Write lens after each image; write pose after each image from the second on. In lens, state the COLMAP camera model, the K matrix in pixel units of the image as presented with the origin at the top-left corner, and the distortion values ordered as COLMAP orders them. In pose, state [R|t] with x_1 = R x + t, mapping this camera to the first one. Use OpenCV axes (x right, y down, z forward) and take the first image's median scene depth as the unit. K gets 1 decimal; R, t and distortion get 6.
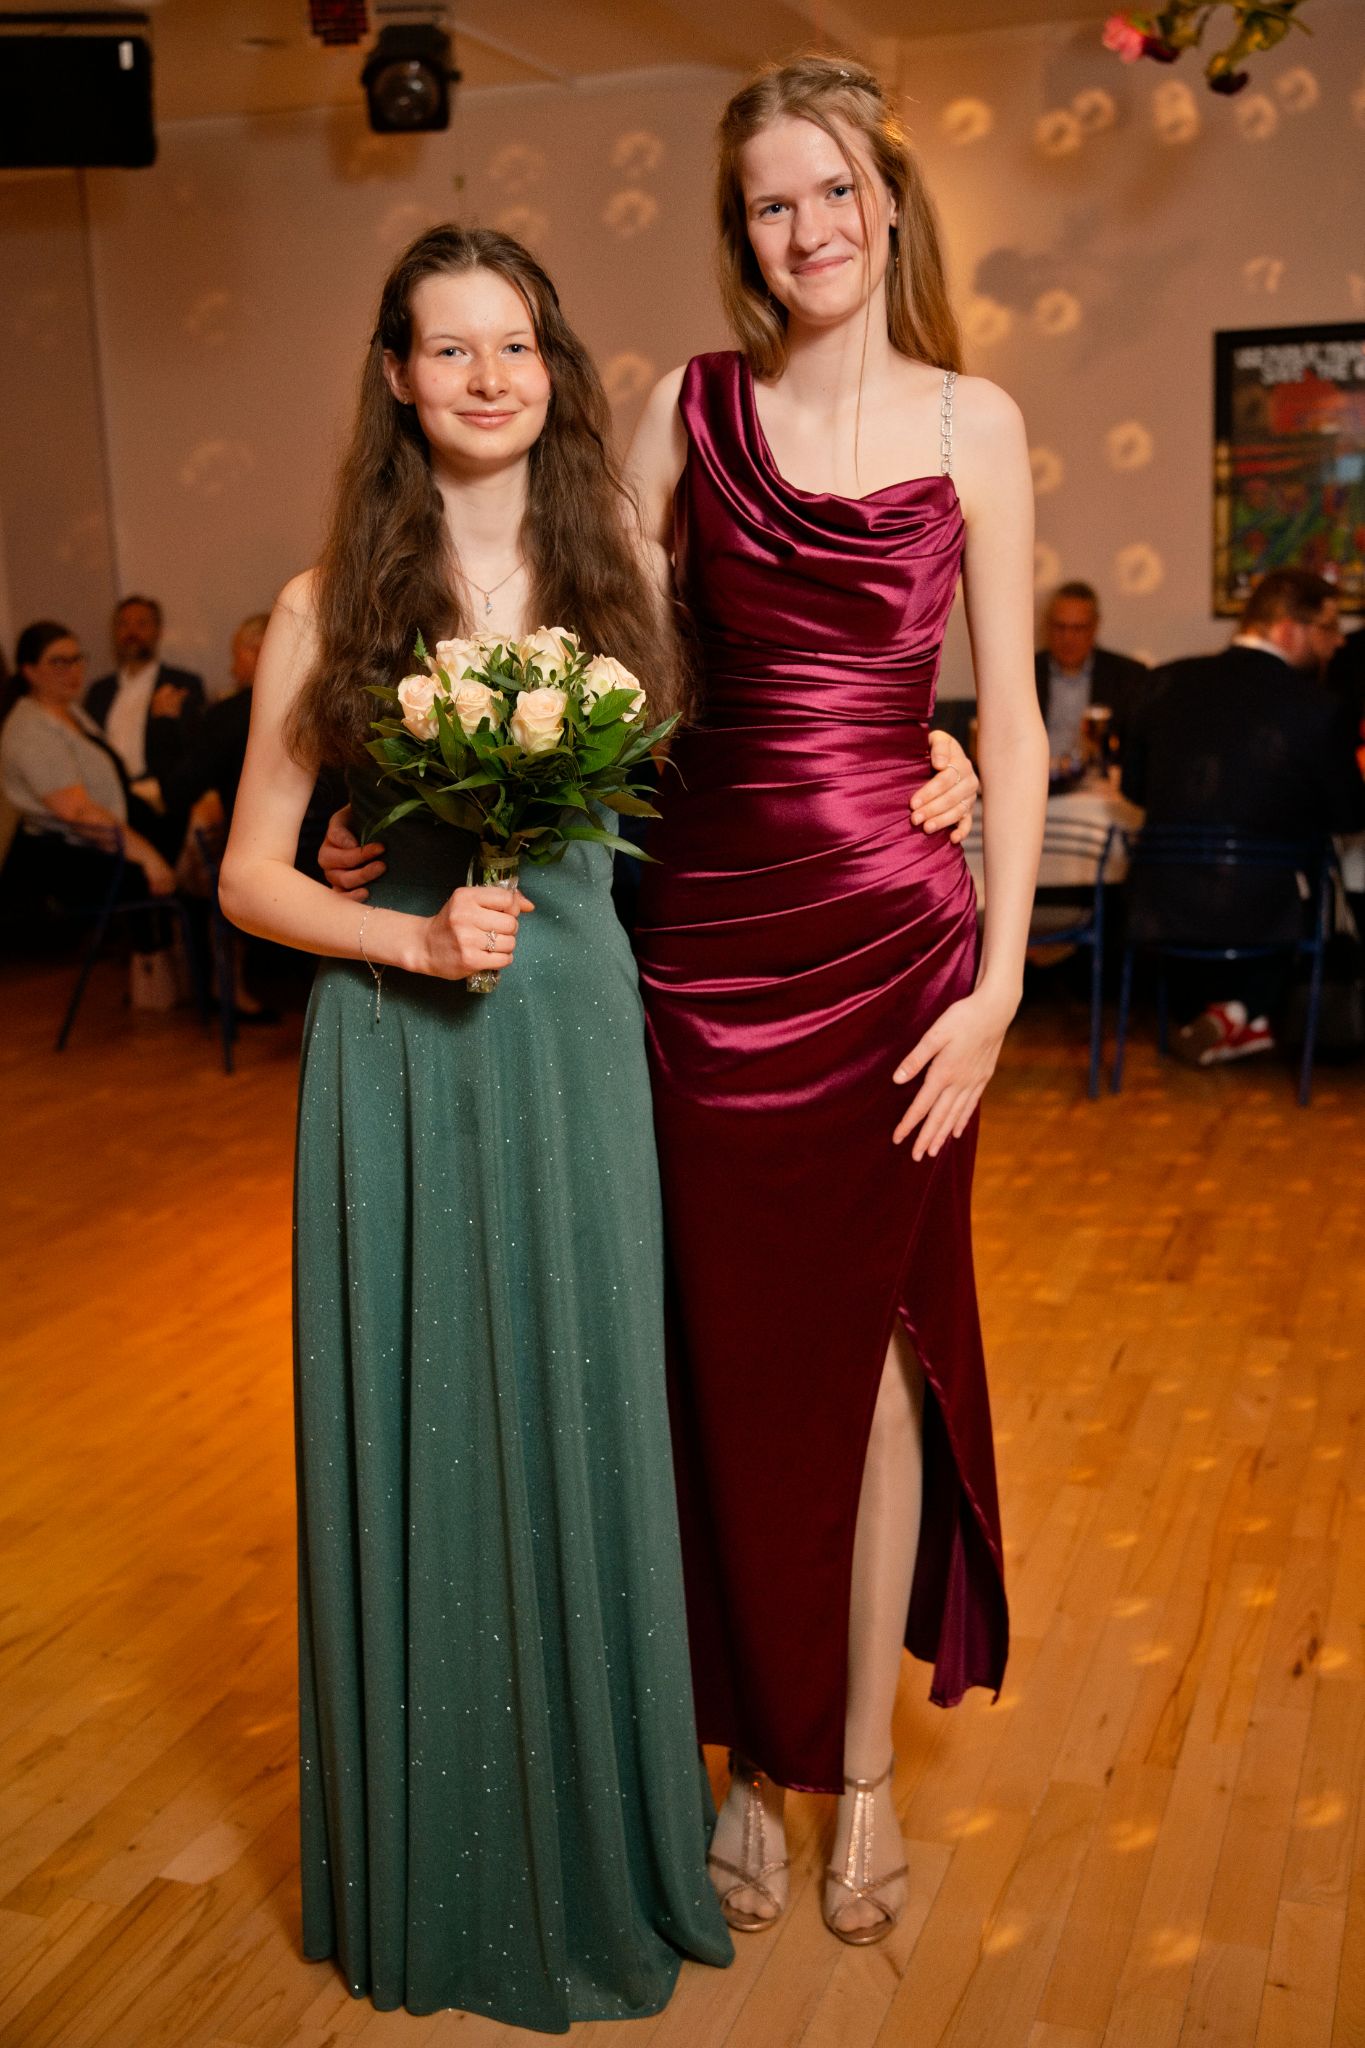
lens RADIAL K [[2194.8, 0, 693.6], [0, 2194.8, 997.2], [0, 0, 1]] dist [-0.003144, -0.051891]
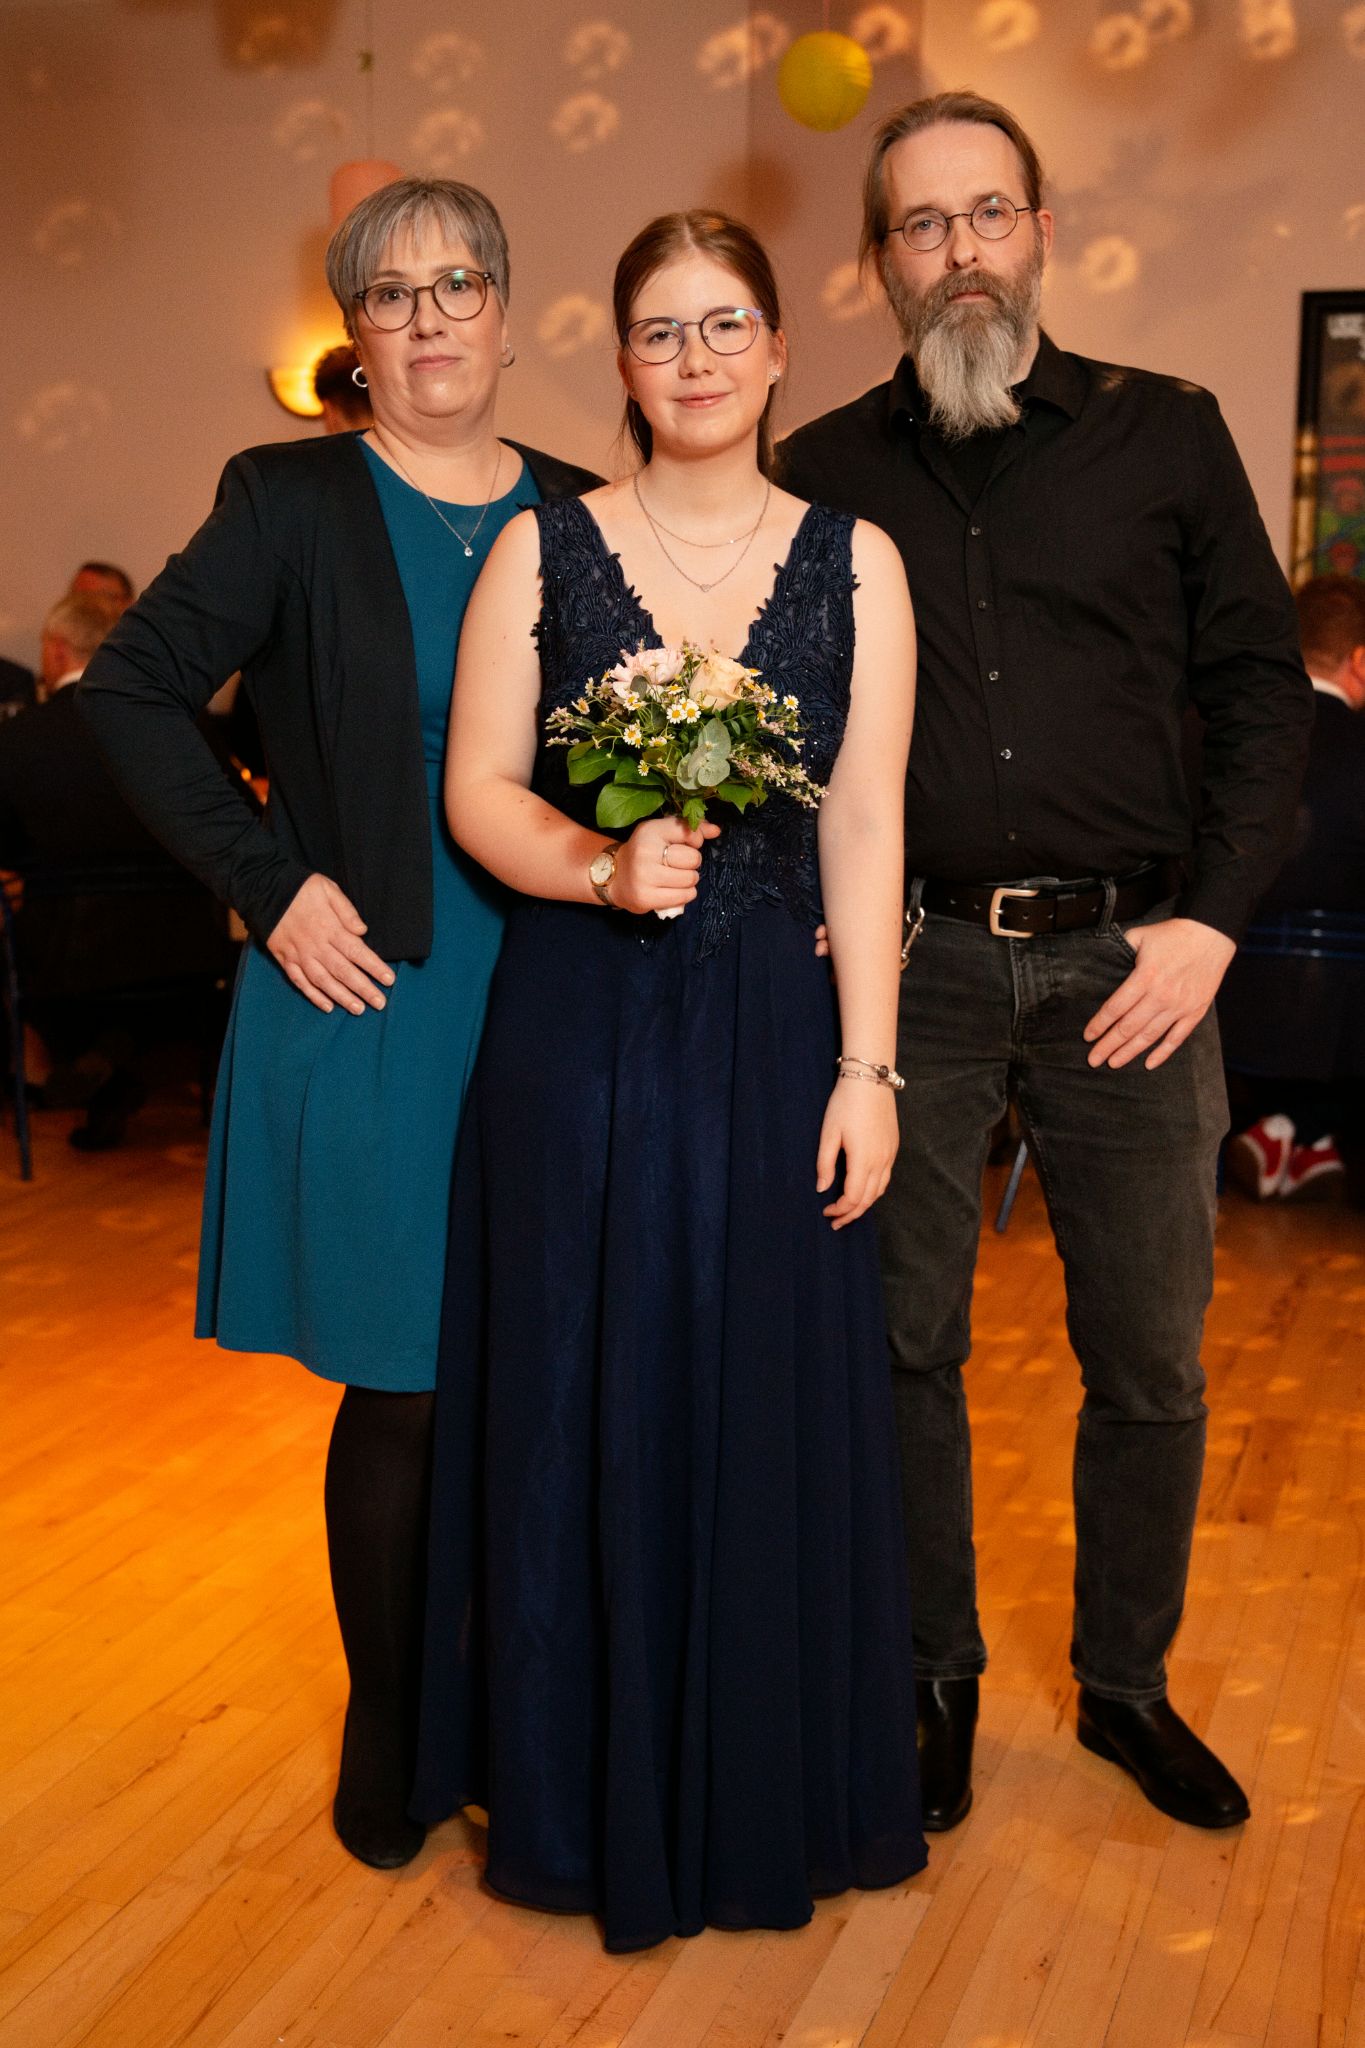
lens RADIAL K [[2491.1, 0, 675.3], [0, 2491.1, 1027.1], [0, 0, 1]] dist [0.005242, -0.038165]
pose [[0.999128, 0.039092, 0.014692, 0.005416], [-0.038792, 0.999045, -0.020126, -0.009842], [-0.015465, 0.019538, 0.999689, 0.118290]]
